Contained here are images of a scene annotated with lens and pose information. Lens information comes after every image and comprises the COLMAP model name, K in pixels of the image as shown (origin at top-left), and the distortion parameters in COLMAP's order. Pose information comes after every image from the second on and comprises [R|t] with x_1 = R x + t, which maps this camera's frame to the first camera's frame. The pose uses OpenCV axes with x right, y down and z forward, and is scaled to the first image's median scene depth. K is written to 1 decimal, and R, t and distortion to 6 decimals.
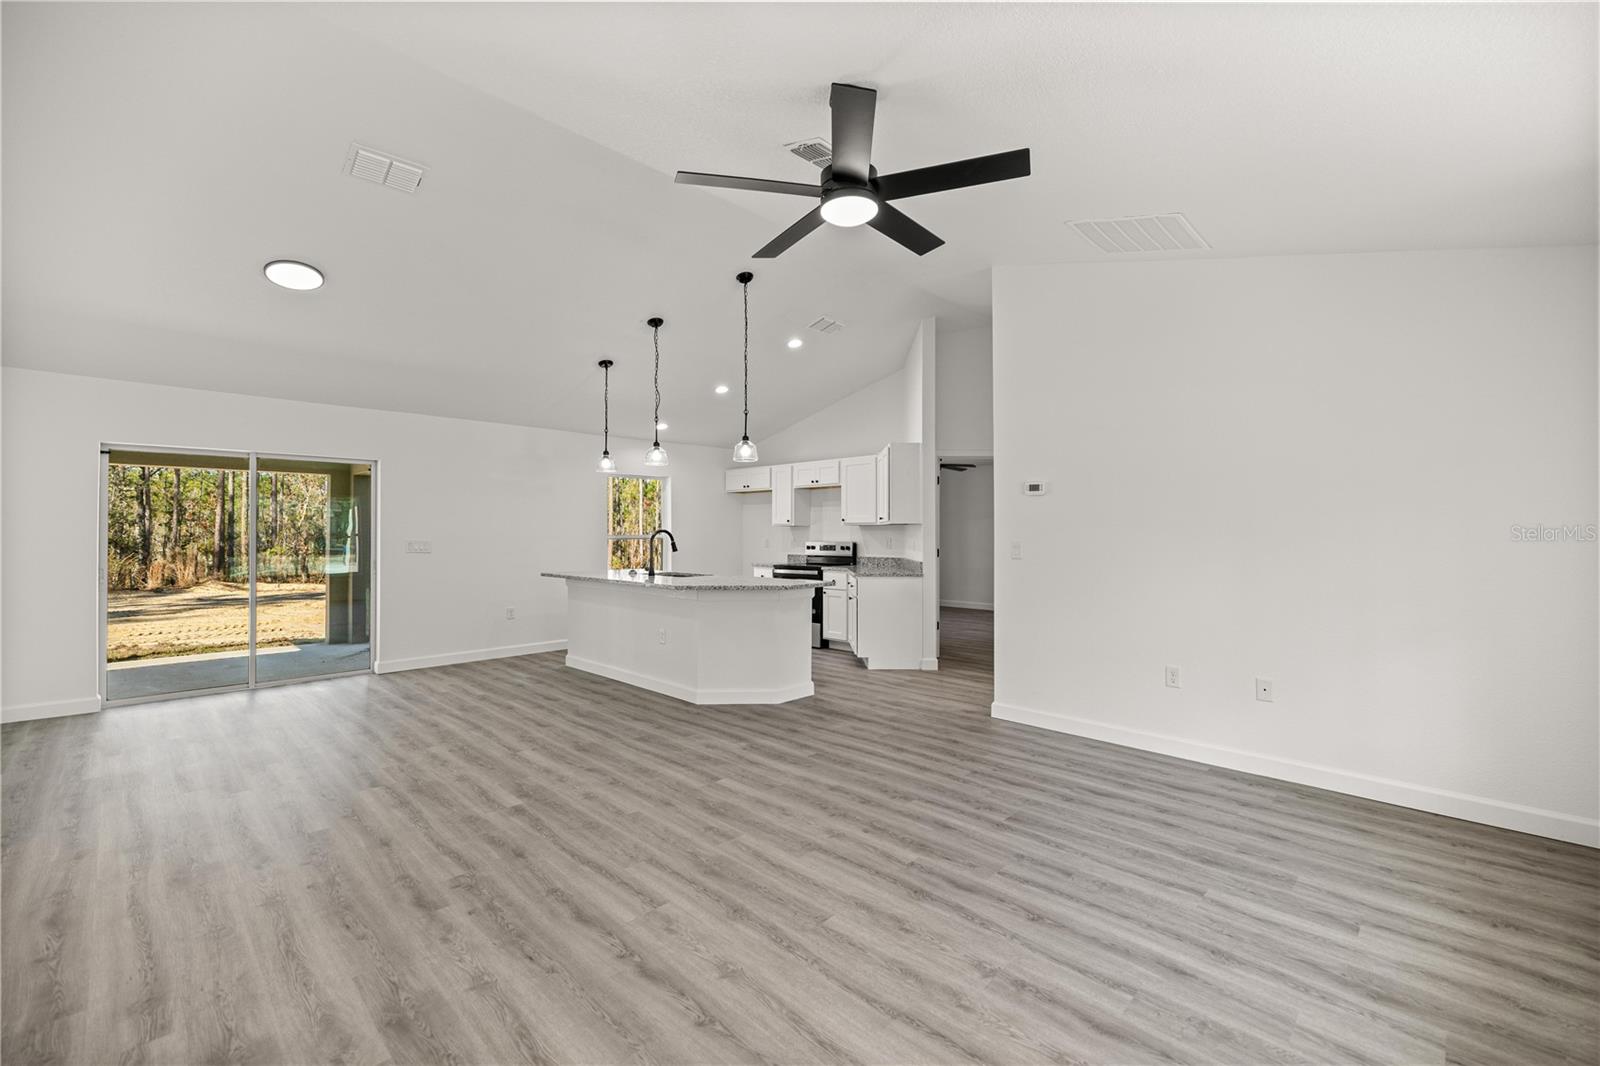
lens RADIAL K [[668.4, 0, 799.8], [0, 668.4, 525.9], [0, 0, 1]] dist [0.000142, -0.000384]
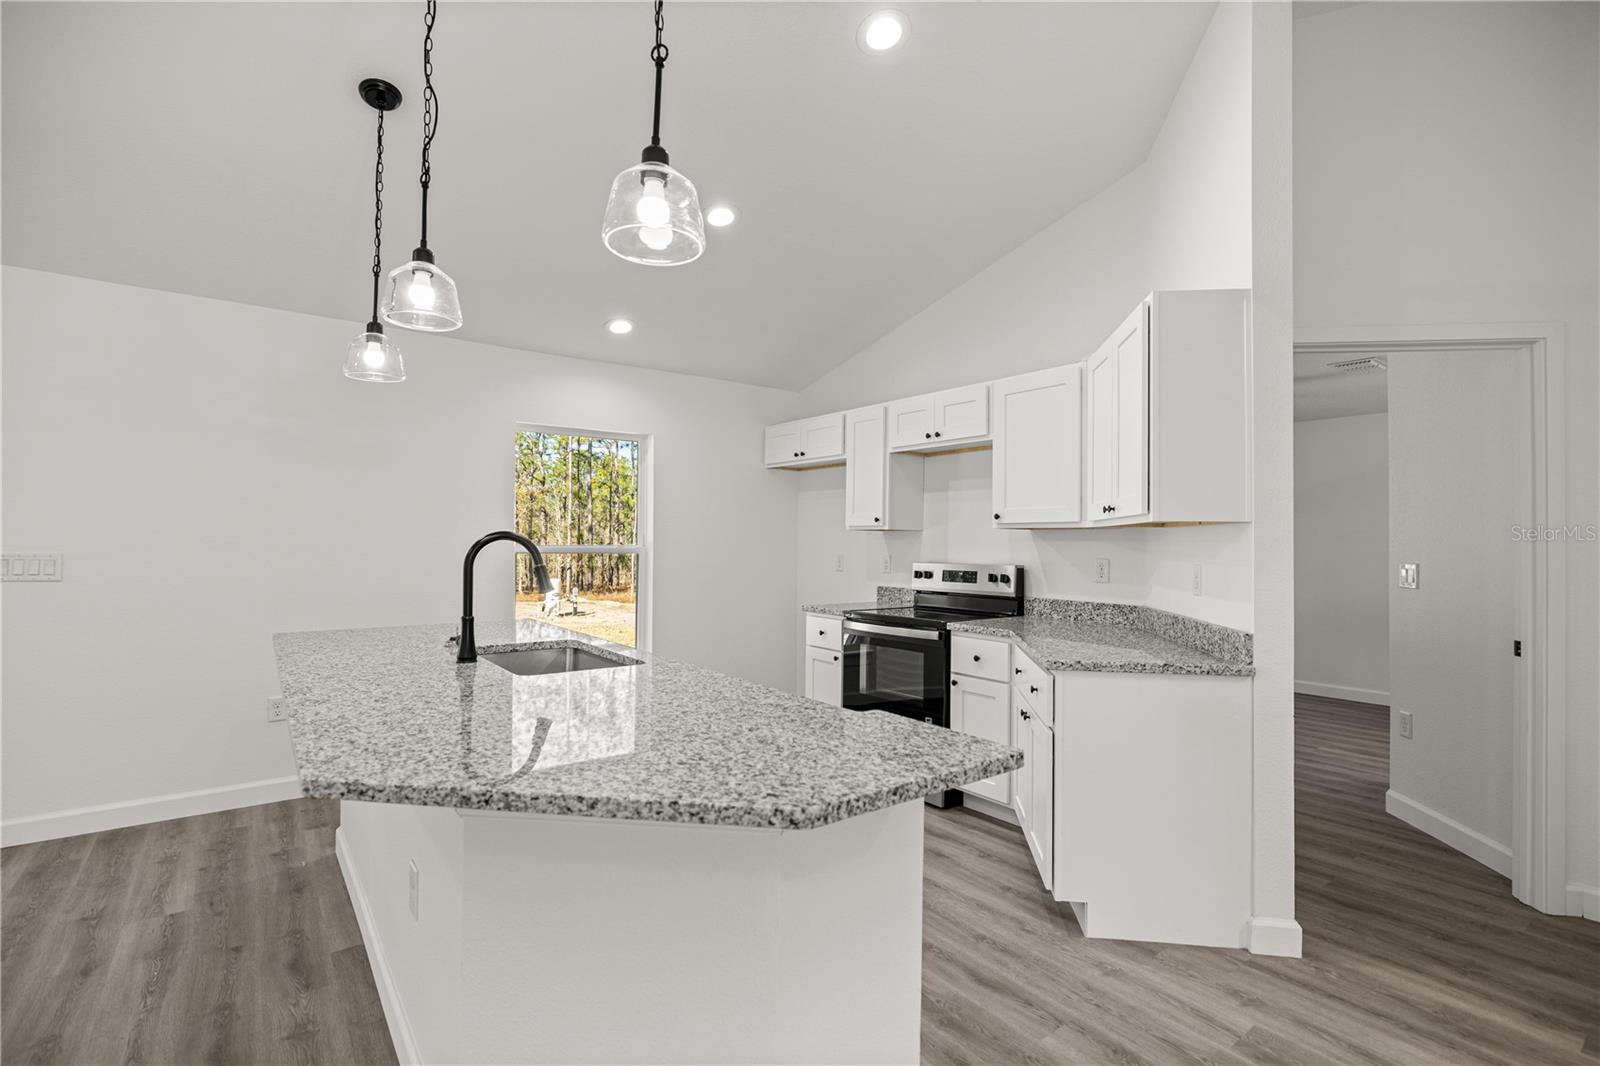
lens RADIAL K [[732.6, 0, 811.0], [0, 732.6, 538.2], [0, 0, 1]] dist [-0.006023, -0.000233]
pose [[0.990694, 0.008578, -0.135834, 0.009847], [-0.008103, 0.999959, 0.004050, 0.005571], [0.135863, -0.002912, 0.990723, 0.593065]]
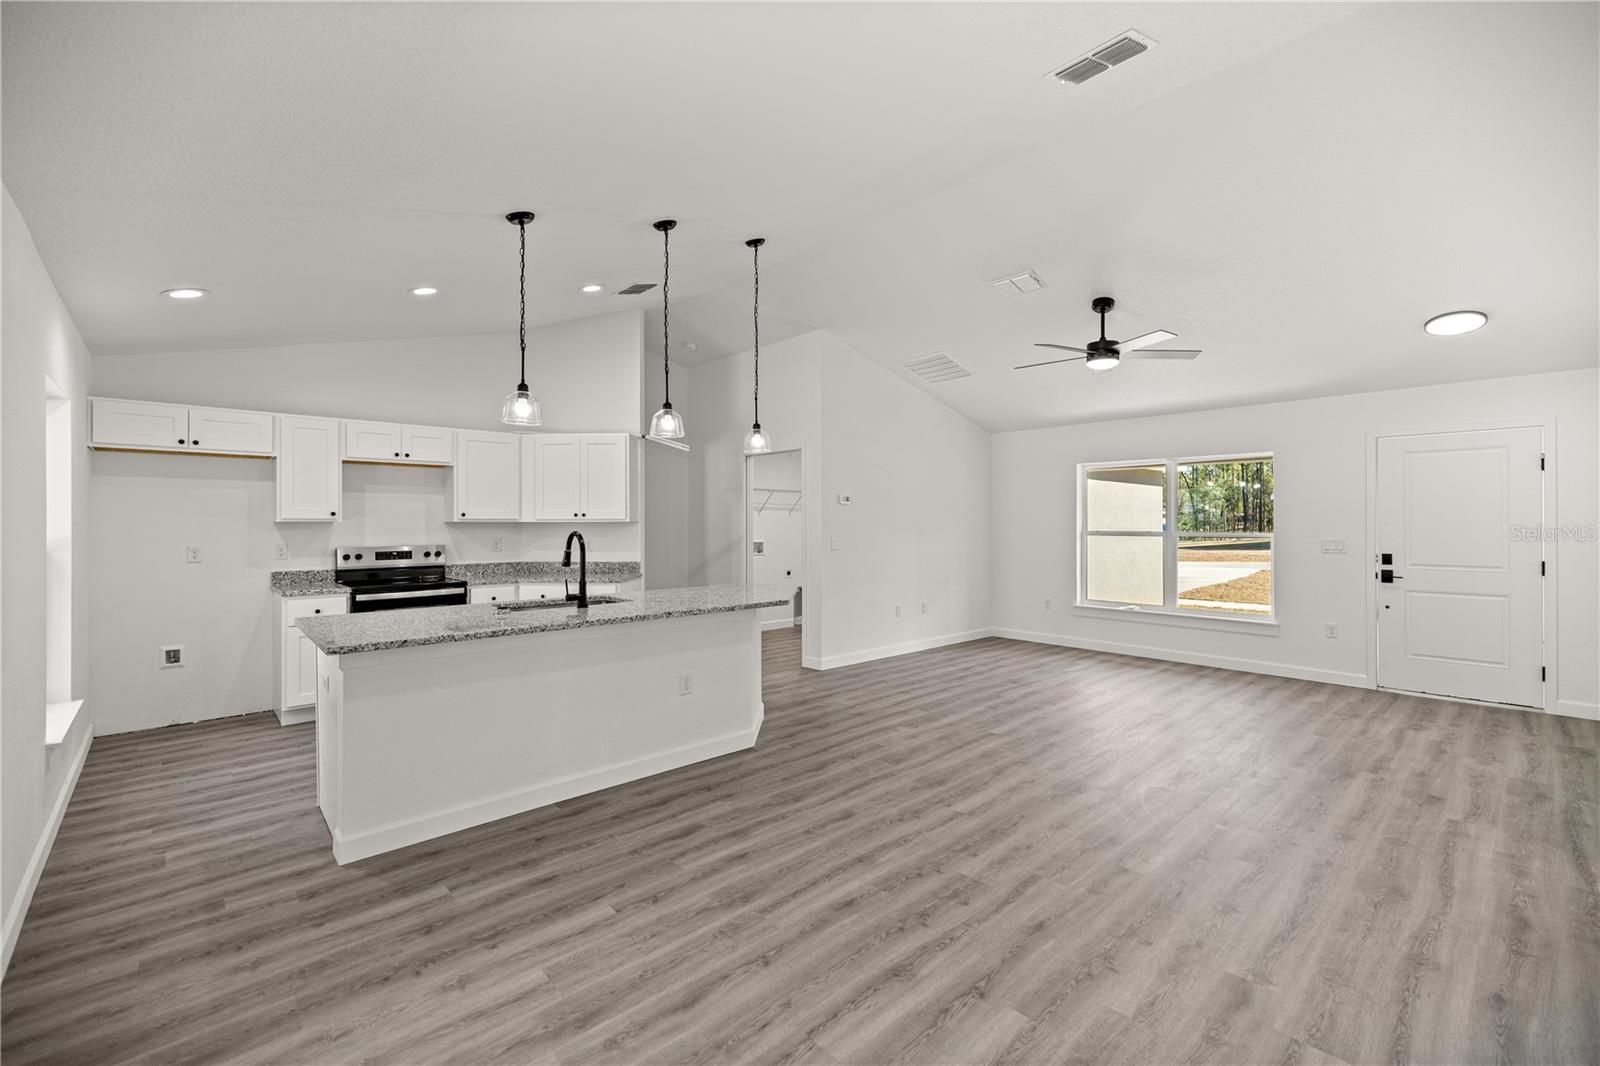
lens RADIAL K [[689.6, 0, 799.7], [0, 689.6, 529.8], [0, 0, 1]] dist [-0.020159, 0.000574]
pose [[0.054529, -0.009915, 0.998463, -0.761774], [-0.000035, 0.999951, 0.009931, 0.000940], [-0.998512, -0.000576, 0.054526, 0.711203]]
